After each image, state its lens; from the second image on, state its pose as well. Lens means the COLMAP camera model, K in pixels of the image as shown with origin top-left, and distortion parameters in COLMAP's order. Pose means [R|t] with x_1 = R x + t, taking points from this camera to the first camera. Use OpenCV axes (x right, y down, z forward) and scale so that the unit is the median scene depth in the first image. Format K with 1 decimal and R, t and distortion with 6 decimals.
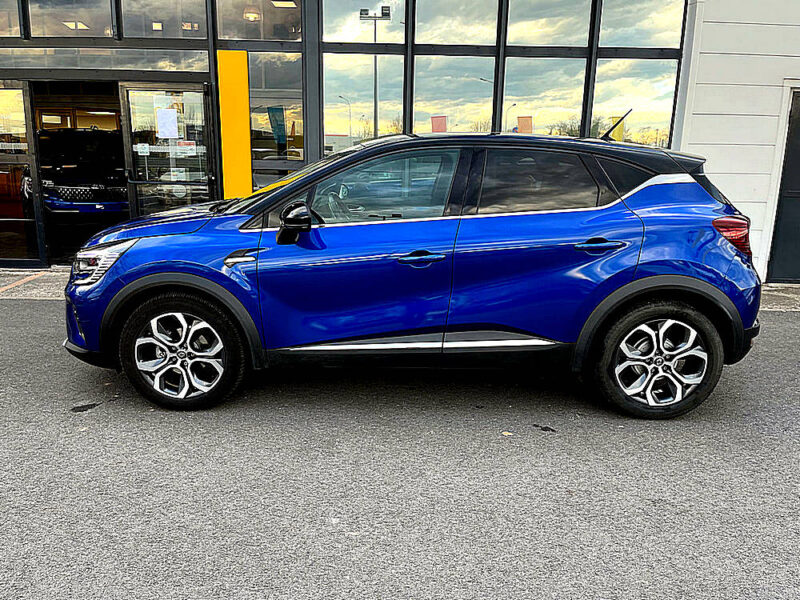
lens RADIAL K [[609.0, 0, 393.9], [0, 609.0, 297.5], [0, 0, 1]] dist [0.083971, -0.136289]
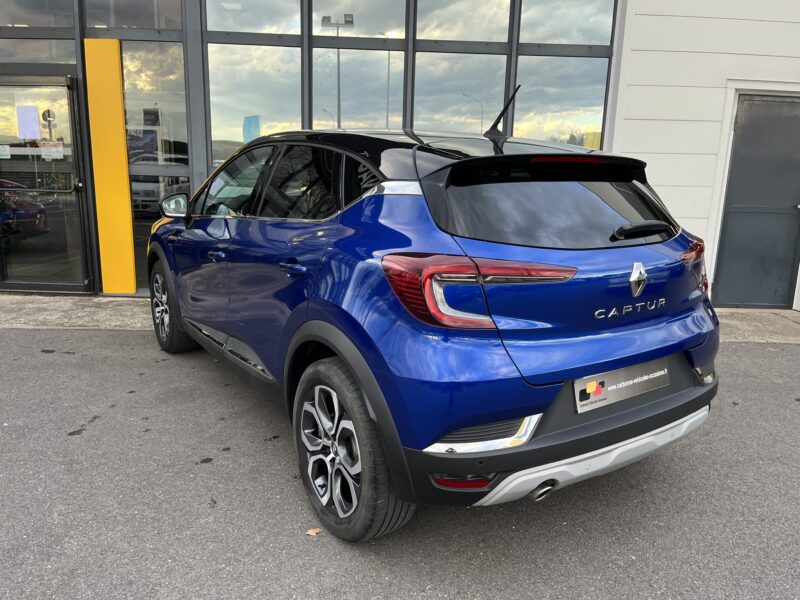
lens RADIAL K [[612.3, 0, 400.0], [0, 612.3, 300.0], [0, 0, 1]] dist [0.084684, -0.135328]
pose [[0.999597, 0.004338, 0.028037, 0.133915], [-0.003837, 0.999832, -0.017905, -0.017242], [-0.028110, 0.017790, 0.999447, 0.114816]]
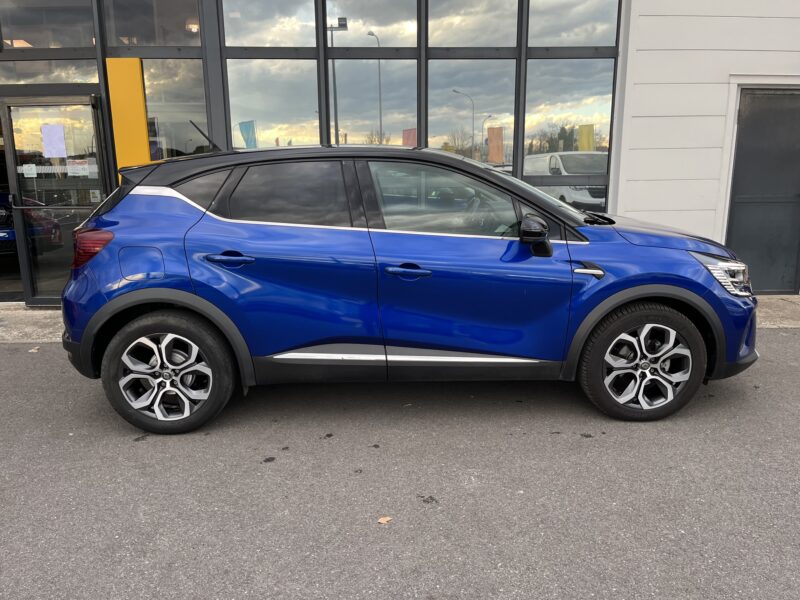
lens RADIAL K [[612.3, 0, 400.0], [0, 612.3, 300.0], [0, 0, 1]] dist [0.084684, -0.135328]
pose [[0.998857, -0.034116, 0.033490, 0.095897], [0.034657, 0.999276, -0.015710, -0.020342], [-0.032930, 0.016852, 0.999316, 0.087634]]
